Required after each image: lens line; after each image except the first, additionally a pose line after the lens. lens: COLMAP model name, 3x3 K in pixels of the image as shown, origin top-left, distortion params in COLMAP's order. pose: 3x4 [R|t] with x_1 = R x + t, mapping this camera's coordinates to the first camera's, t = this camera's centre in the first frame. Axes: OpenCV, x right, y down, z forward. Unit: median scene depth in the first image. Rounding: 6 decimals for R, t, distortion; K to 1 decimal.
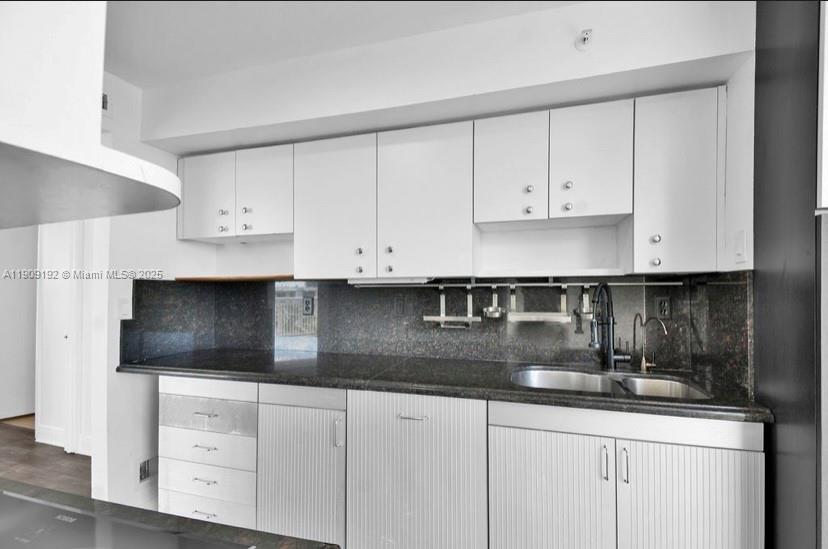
lens RADIAL K [[397.4, 0, 428.2], [0, 397.4, 278.7], [0, 0, 1]] dist [0.000141, -0.000265]
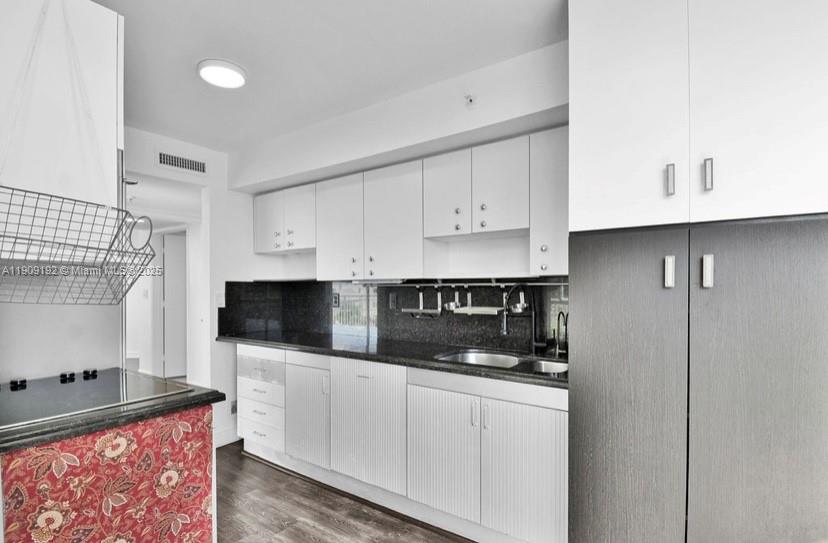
lens RADIAL K [[400.0, 0, 425.6], [0, 400.0, 290.1], [0, 0, 1]] dist [0.002257, -0.016706]
pose [[0.954428, 0.003331, -0.298421, 0.456647], [0.006112, 0.999510, 0.030704, -0.006861], [0.298377, -0.031128, 0.953940, -0.236531]]
